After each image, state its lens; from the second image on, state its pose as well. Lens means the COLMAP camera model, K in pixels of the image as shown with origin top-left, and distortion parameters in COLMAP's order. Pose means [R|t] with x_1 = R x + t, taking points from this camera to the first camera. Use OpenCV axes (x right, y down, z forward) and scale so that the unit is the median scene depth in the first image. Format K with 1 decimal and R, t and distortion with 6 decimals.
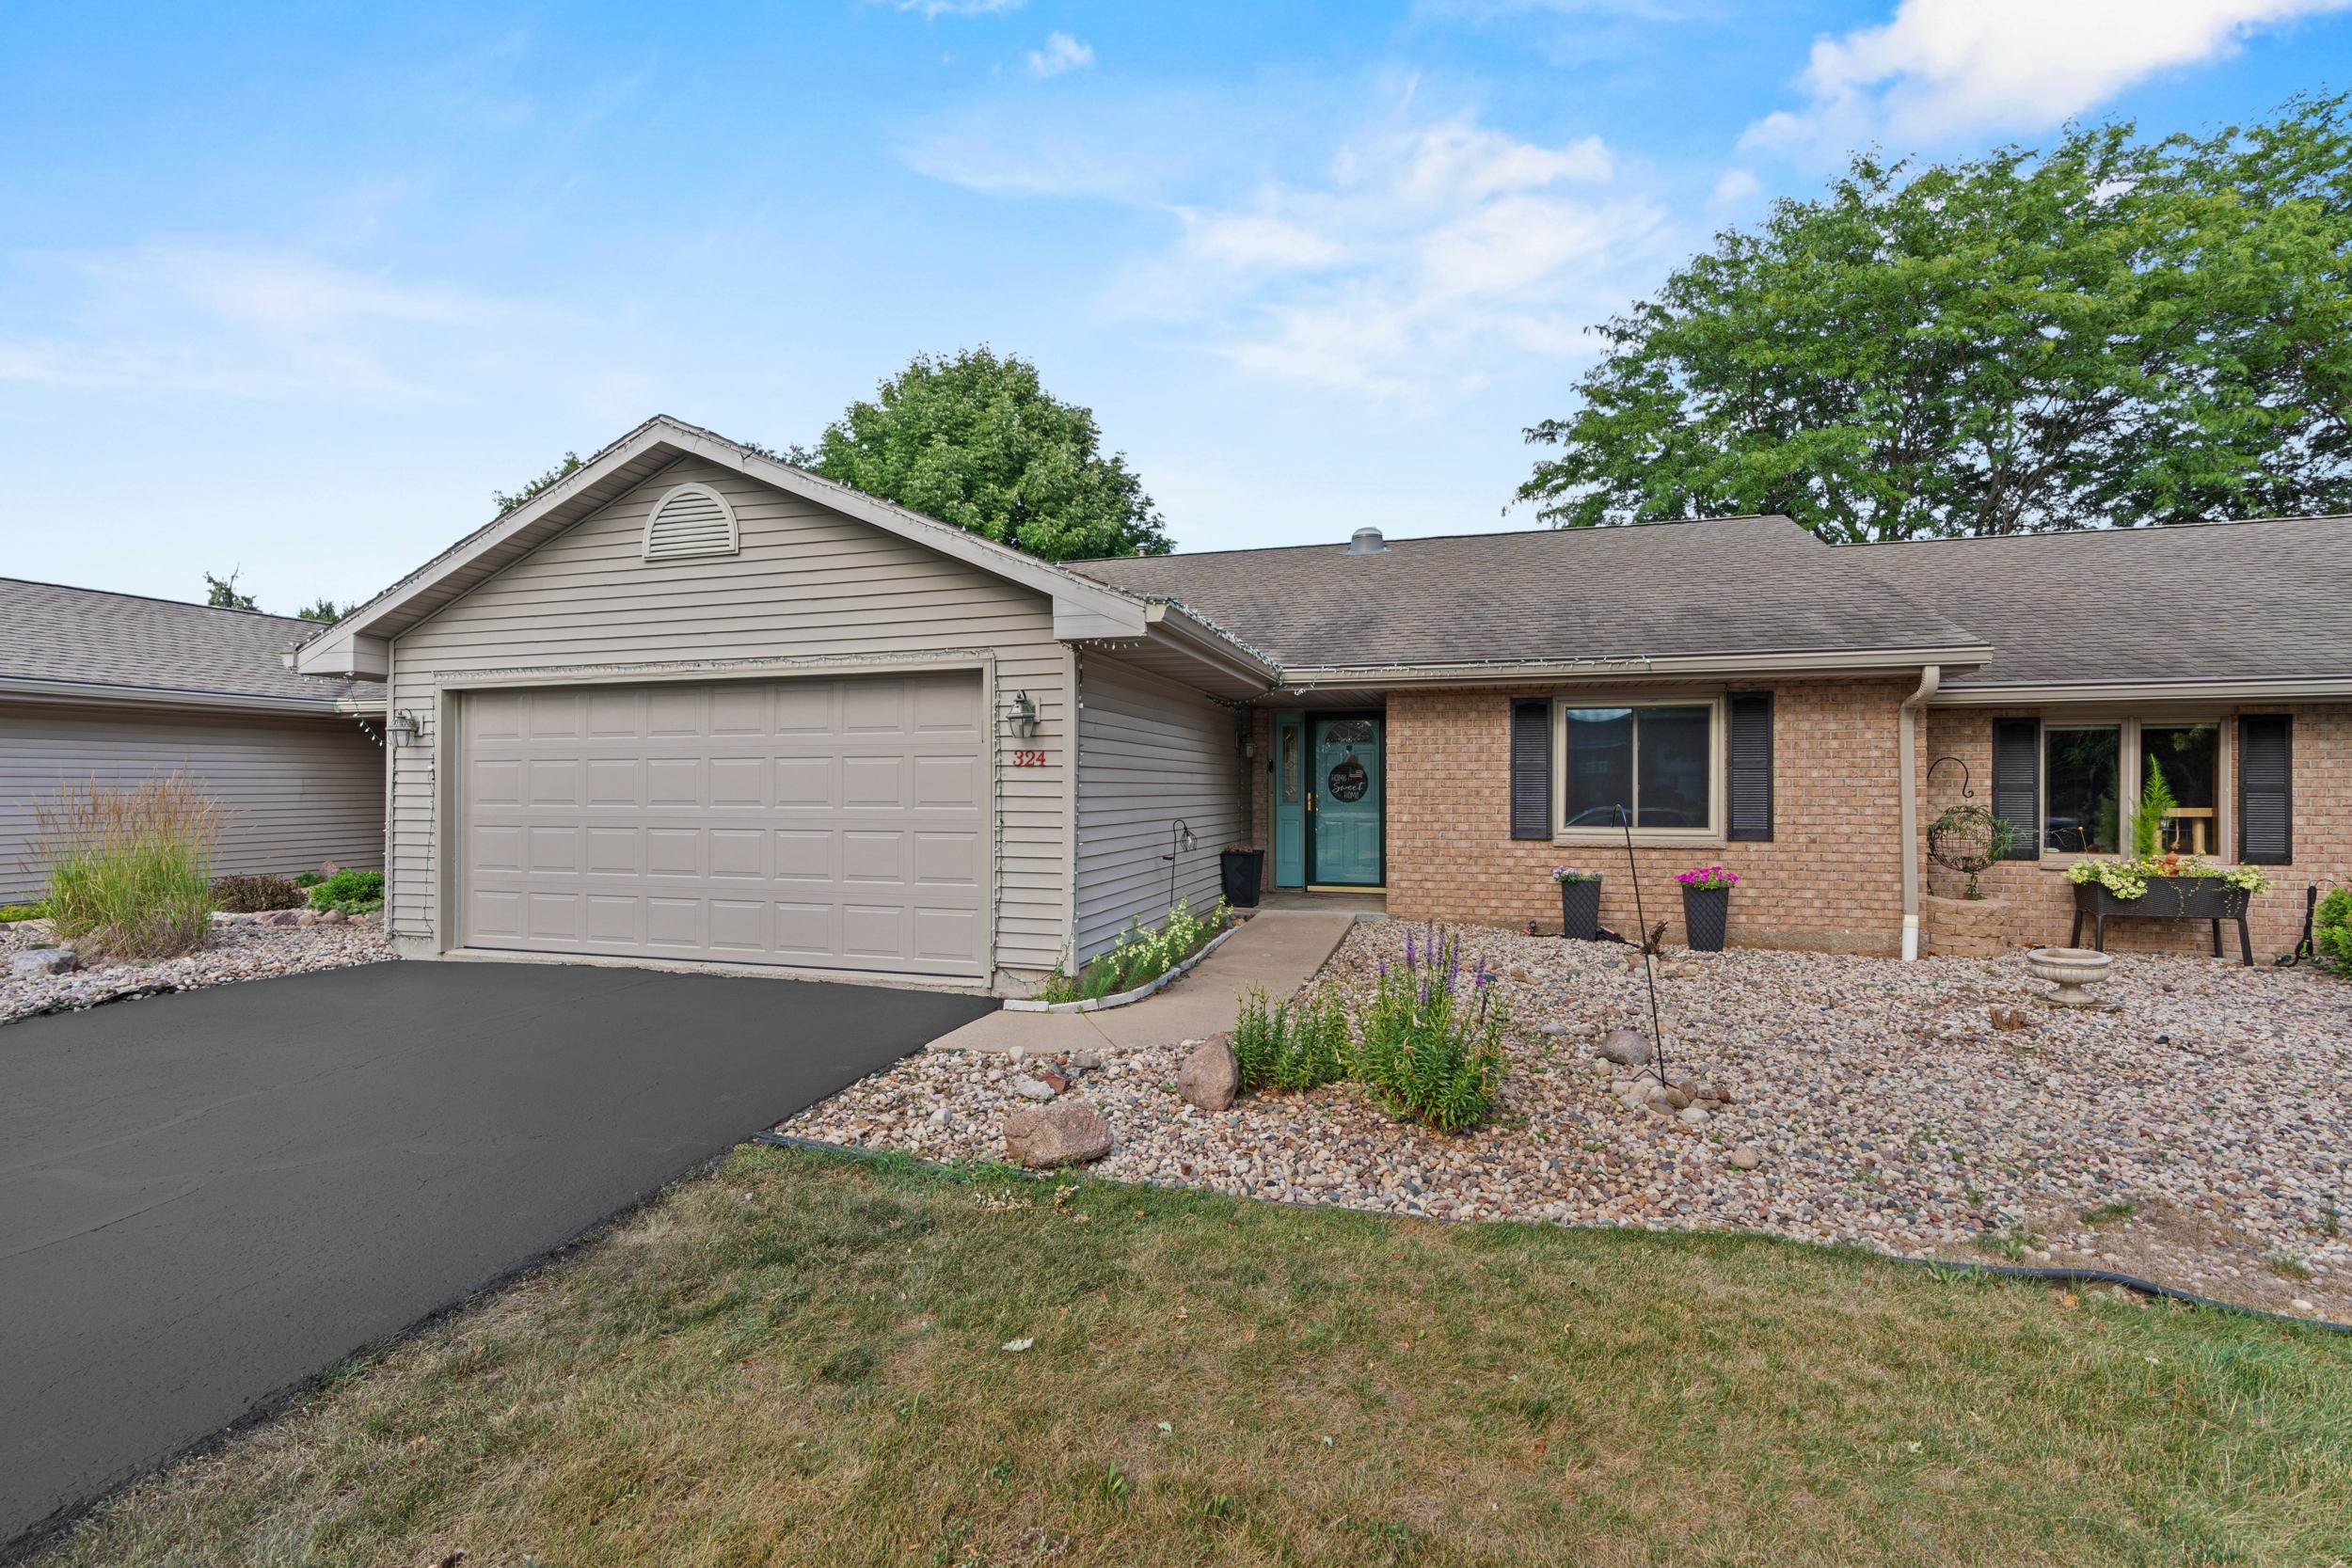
lens RADIAL K [[1060.7, 0, 1191.4], [0, 1060.7, 794.7], [0, 0, 1]] dist [-0.010645, 0.003732]
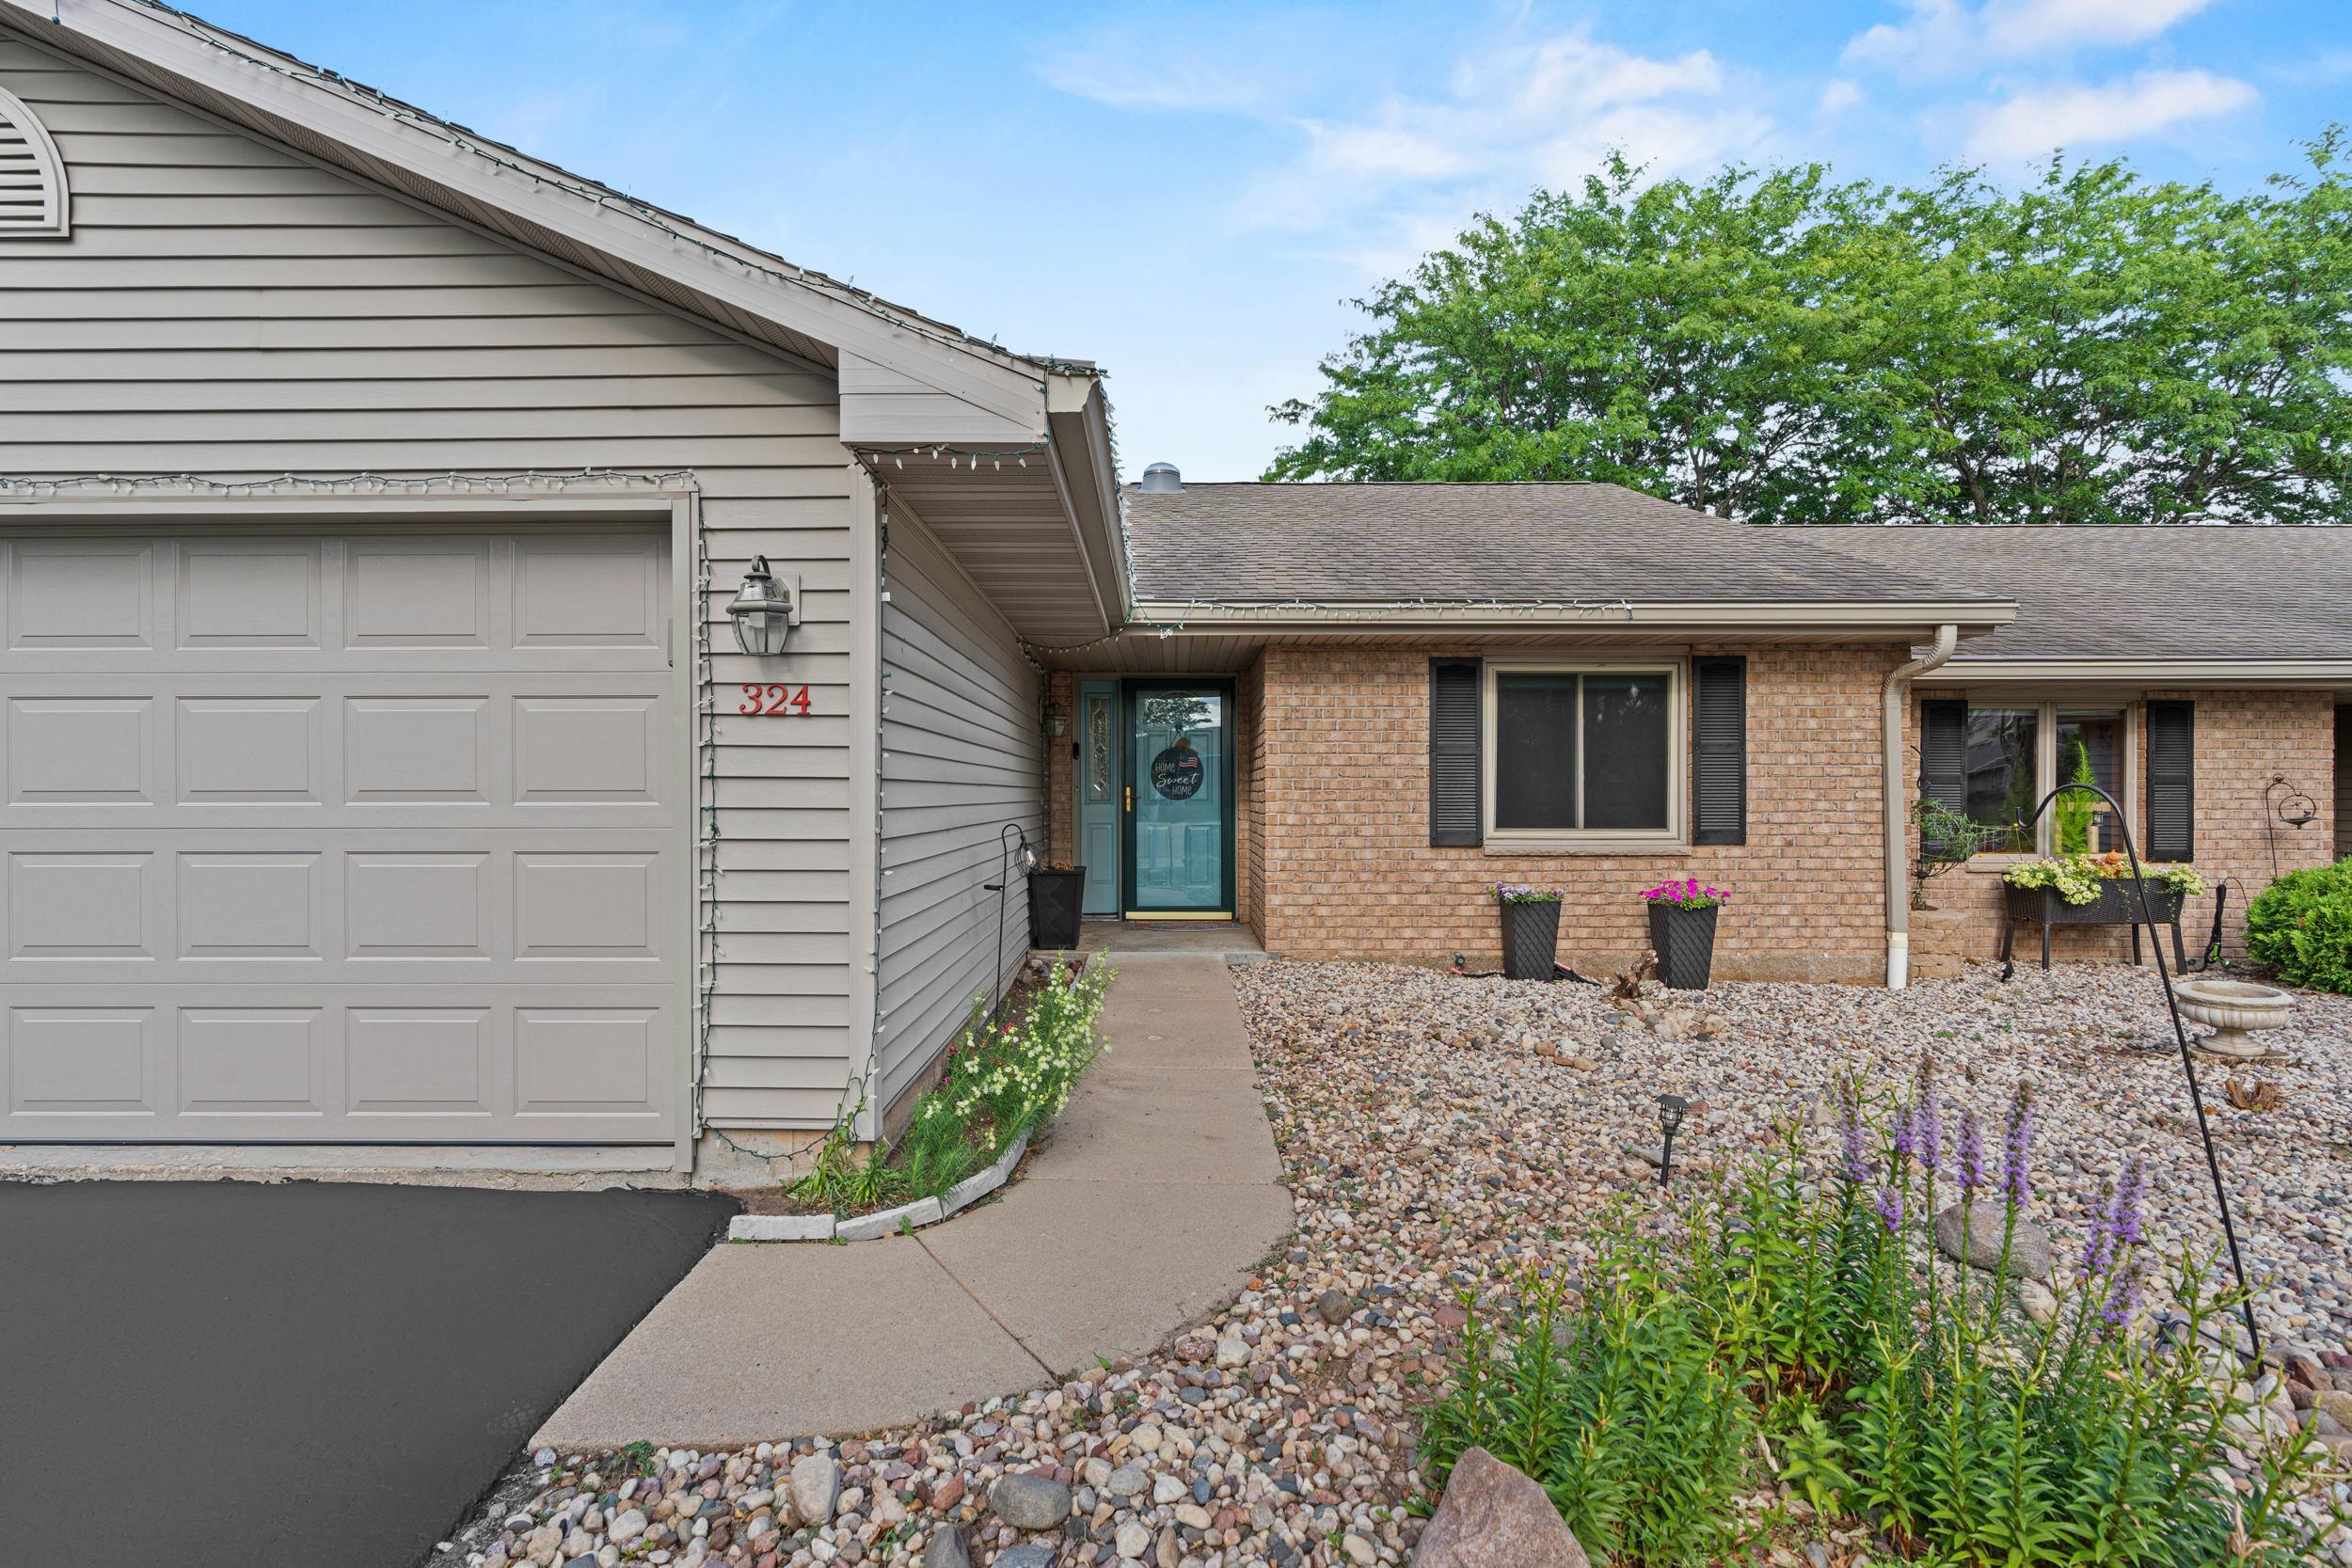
lens RADIAL K [[1060.7, 0, 1177.4], [0, 1060.7, 801.1], [0, 0, 1]] dist [-0.010645, 0.003732]
pose [[0.959715, -0.002475, 0.280965, -0.084170], [0.002053, 0.999996, 0.001794, 0.009018], [-0.280969, -0.001145, 0.959716, 0.358362]]
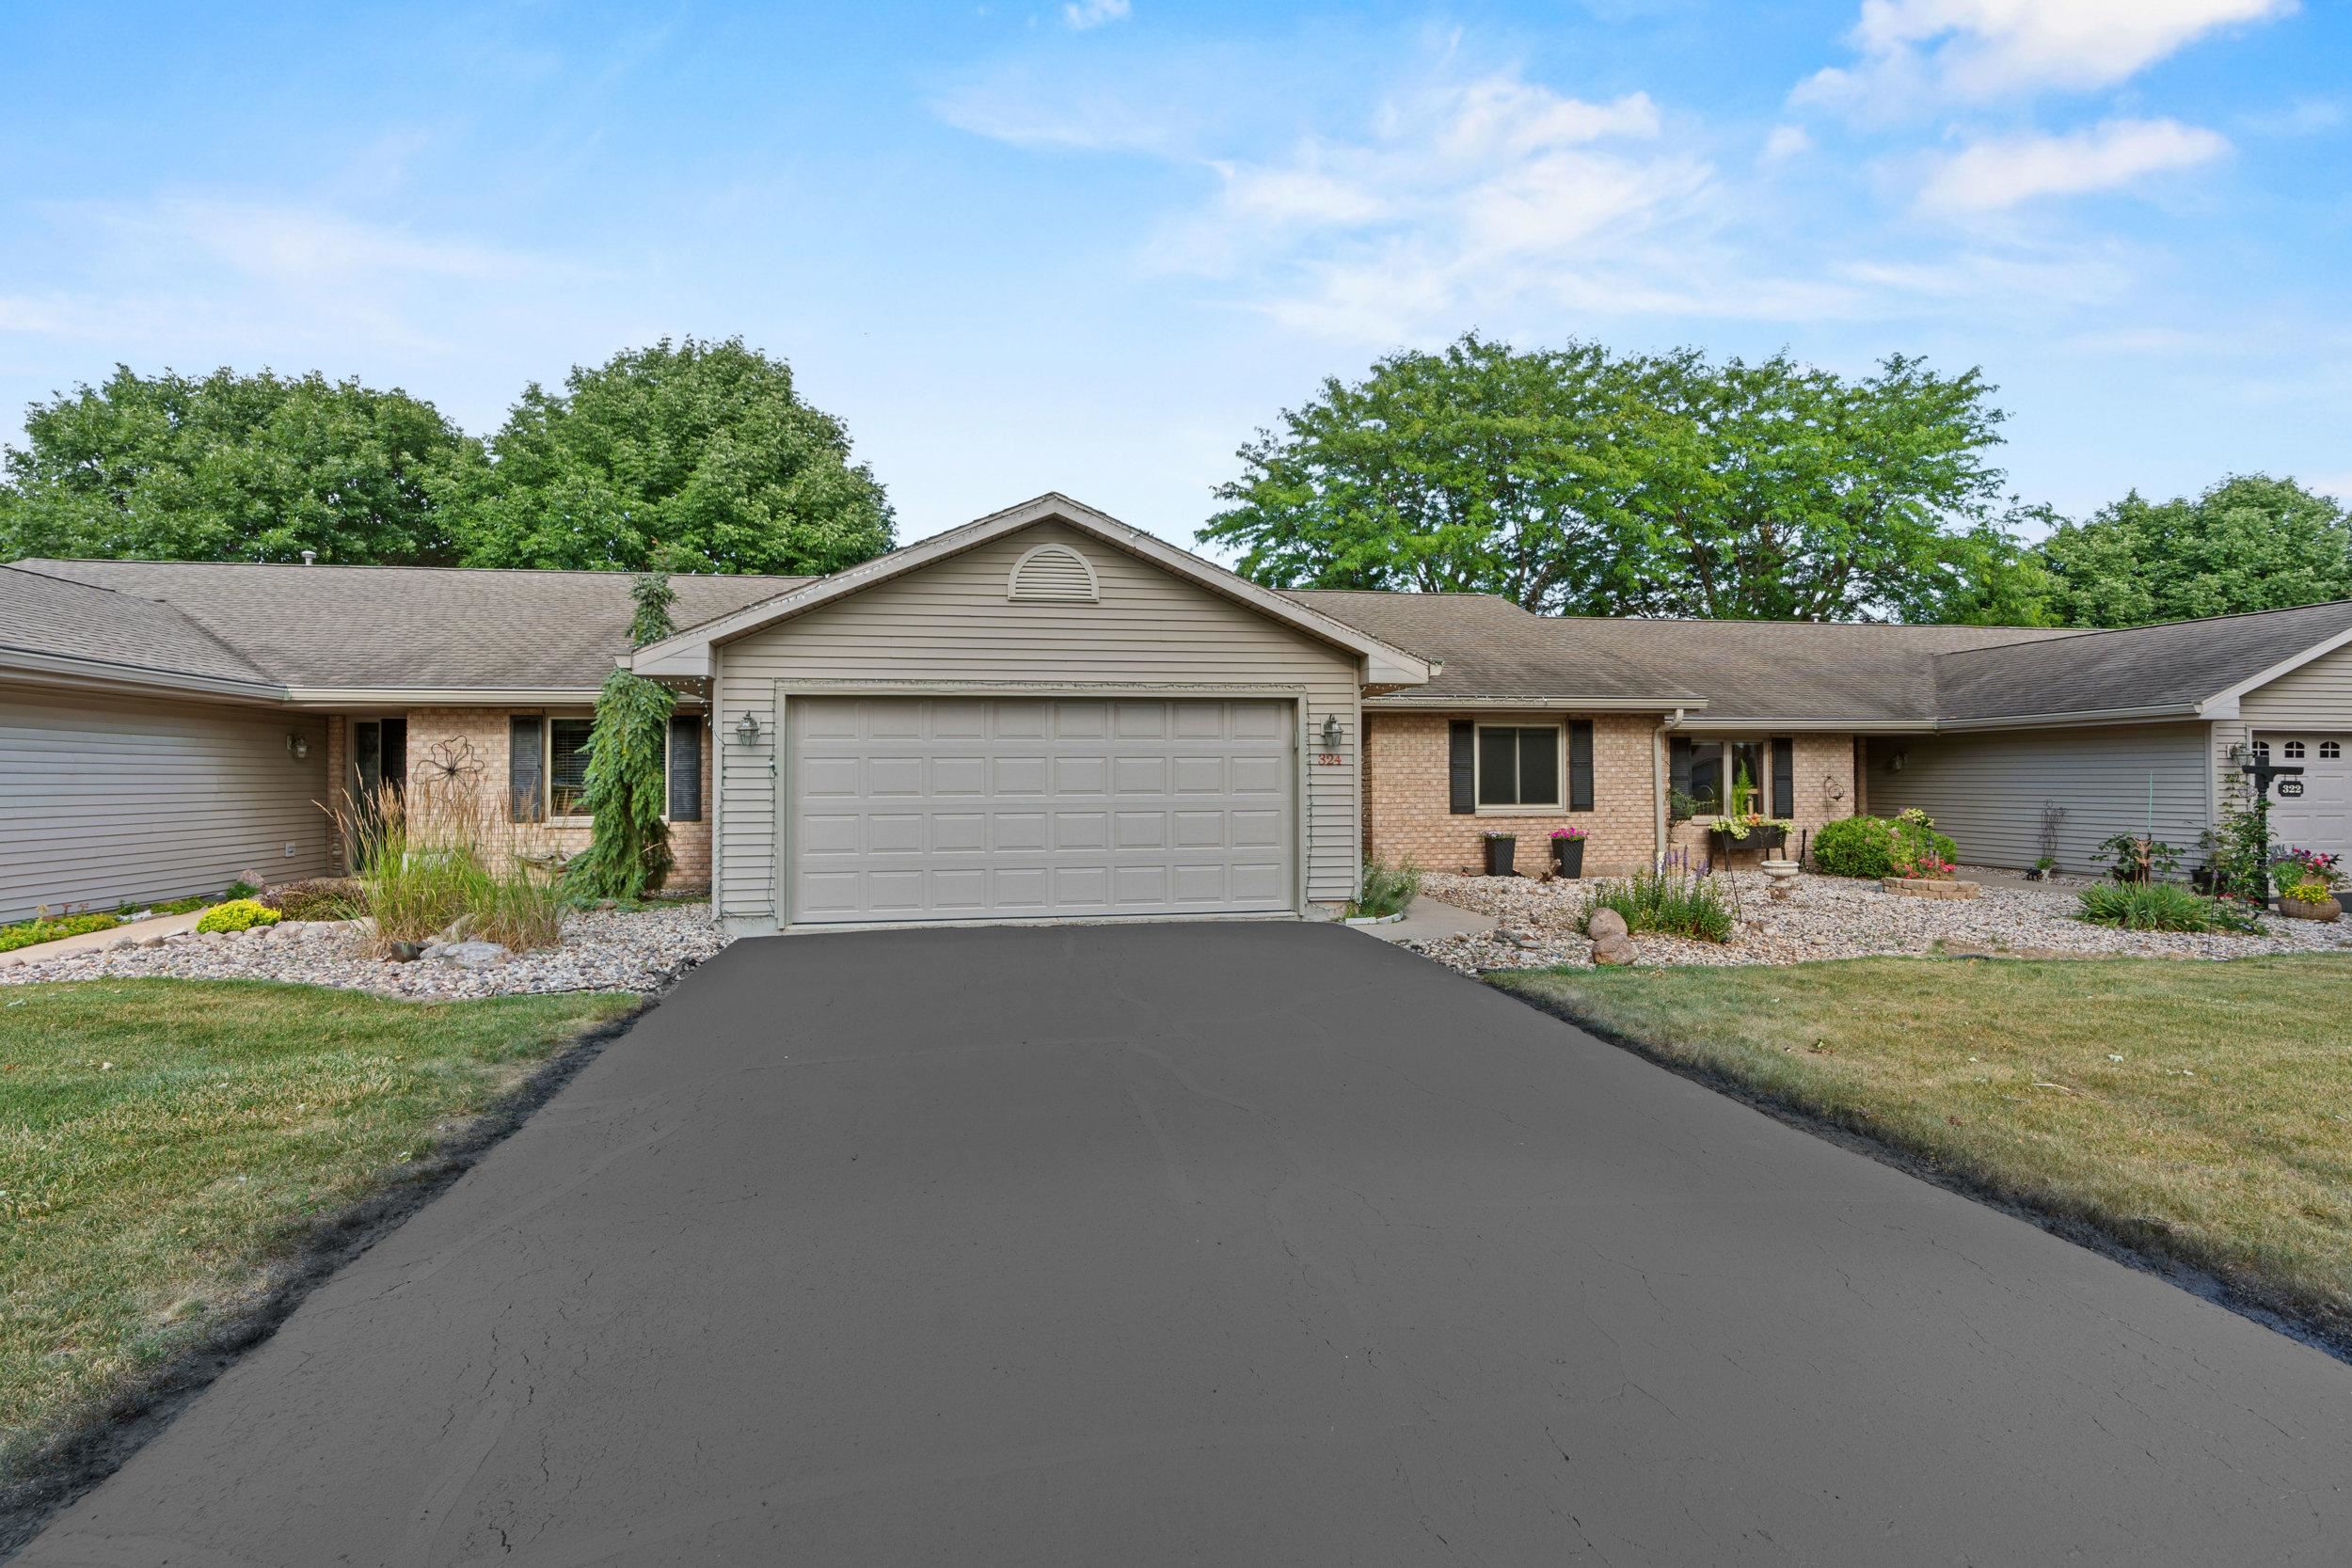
lens RADIAL K [[1060.7, 0, 1196.3], [0, 1060.7, 764.5], [0, 0, 1]] dist [-0.010645, 0.003732]
pose [[0.889795, 0.002787, 0.456352, -0.753168], [0.009537, 0.999649, -0.024699, 0.006505], [-0.456261, 0.026329, 0.889456, -0.183624]]
